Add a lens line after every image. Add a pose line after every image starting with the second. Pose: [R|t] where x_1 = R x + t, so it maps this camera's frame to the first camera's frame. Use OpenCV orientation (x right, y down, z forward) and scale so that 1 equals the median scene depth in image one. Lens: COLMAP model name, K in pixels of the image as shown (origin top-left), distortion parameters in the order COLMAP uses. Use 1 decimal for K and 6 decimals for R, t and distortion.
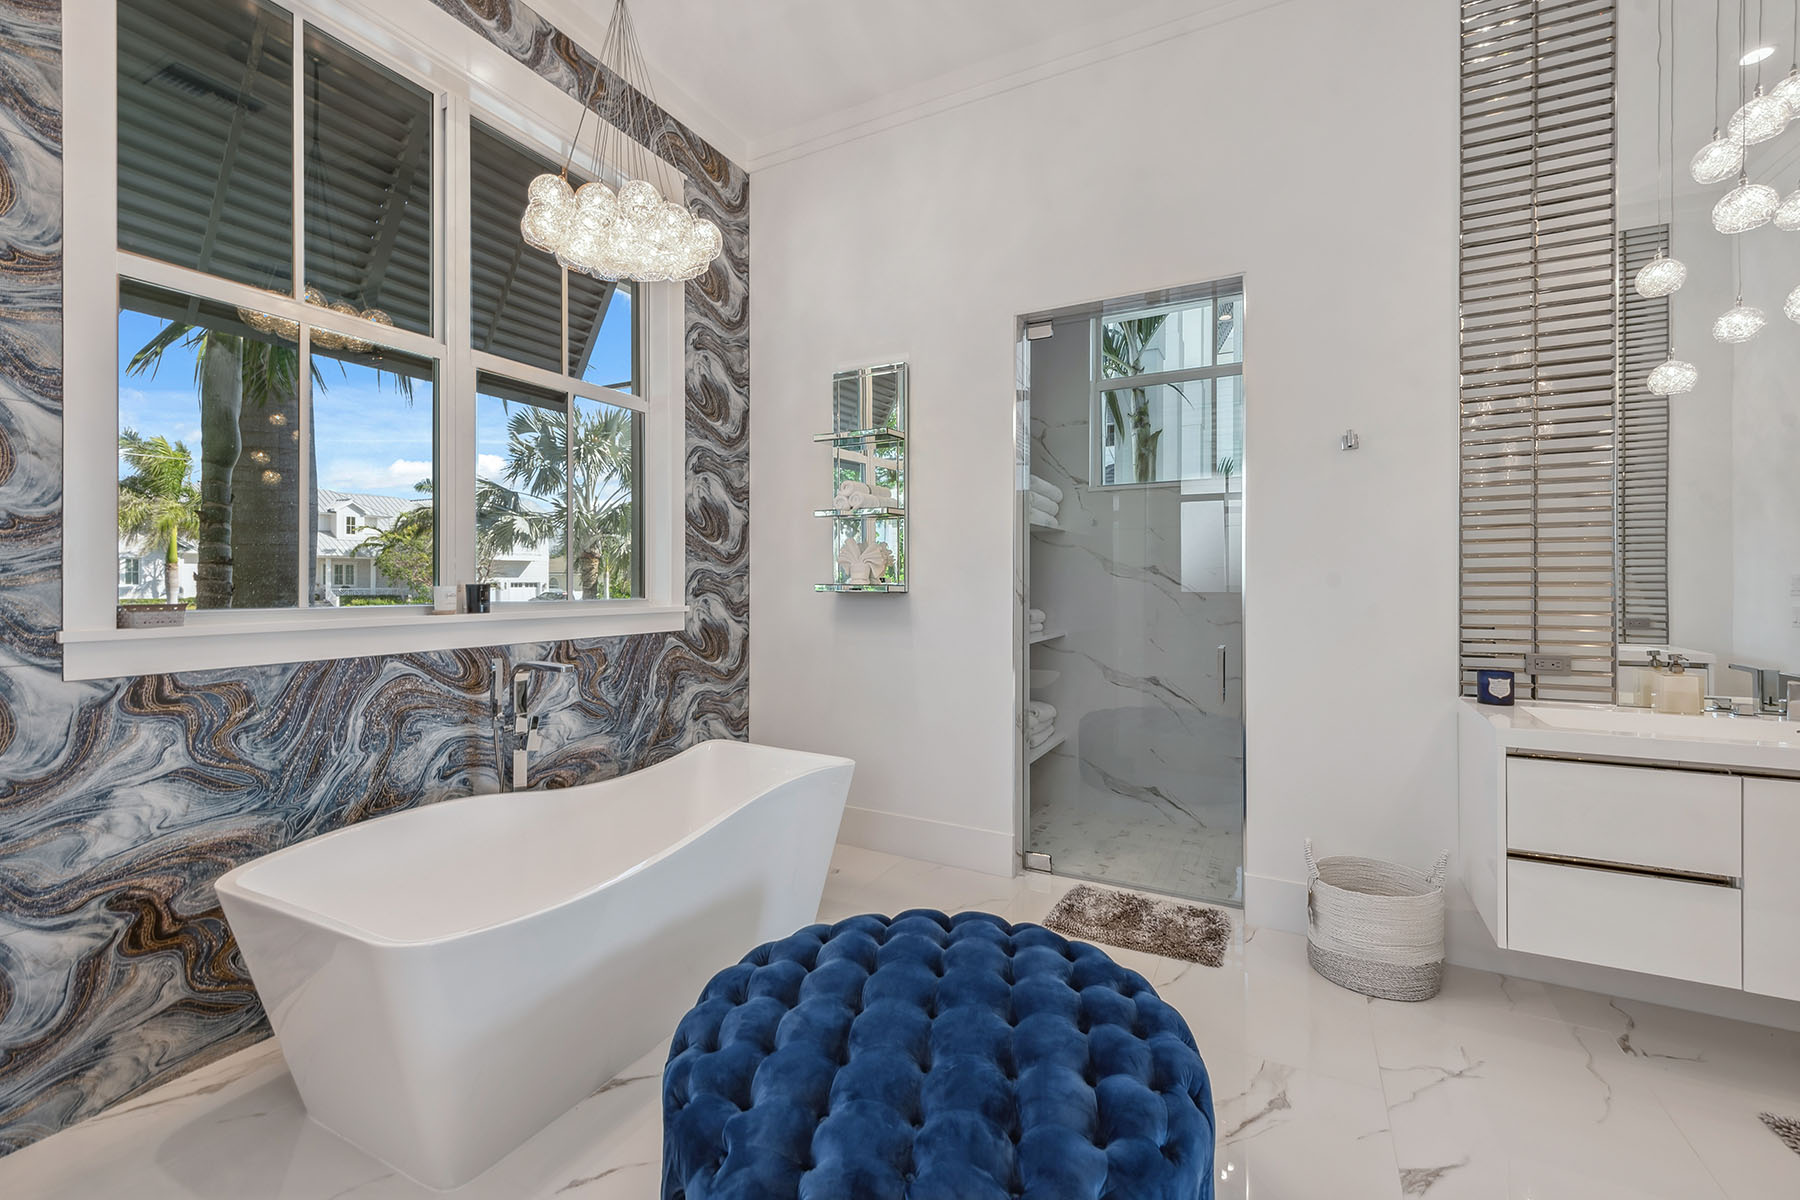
lens RADIAL K [[741.9, 0, 902.9], [0, 741.9, 591.2], [0, 0, 1]] dist [-0.002129, -0.000548]
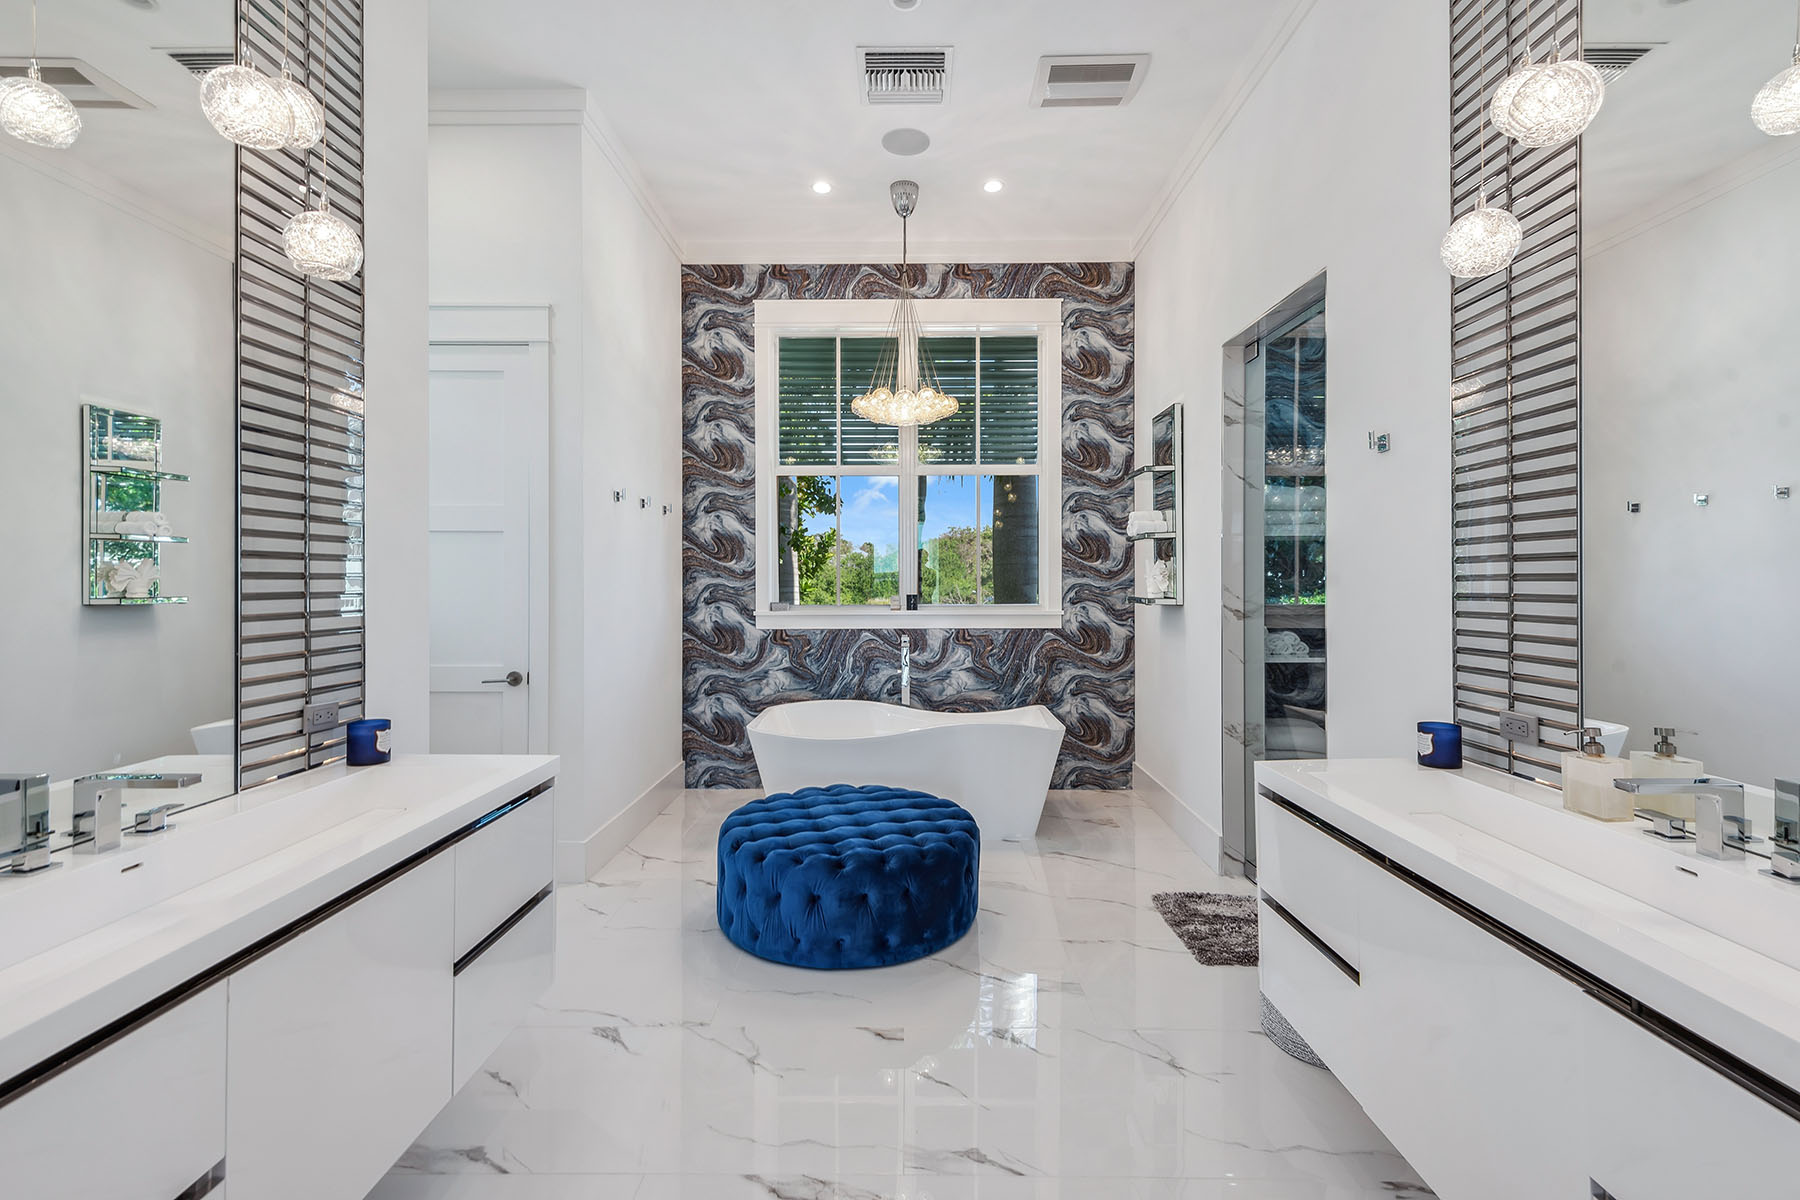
lens RADIAL K [[829.3, 0, 901.2], [0, 829.3, 589.1], [0, 0, 1]] dist [0.010457, 0.000209]
pose [[0.432951, 0.005749, -0.901399, 1.033944], [-0.009011, 0.999957, 0.002049, -0.021919], [0.901372, 0.007235, 0.432985, 0.068611]]
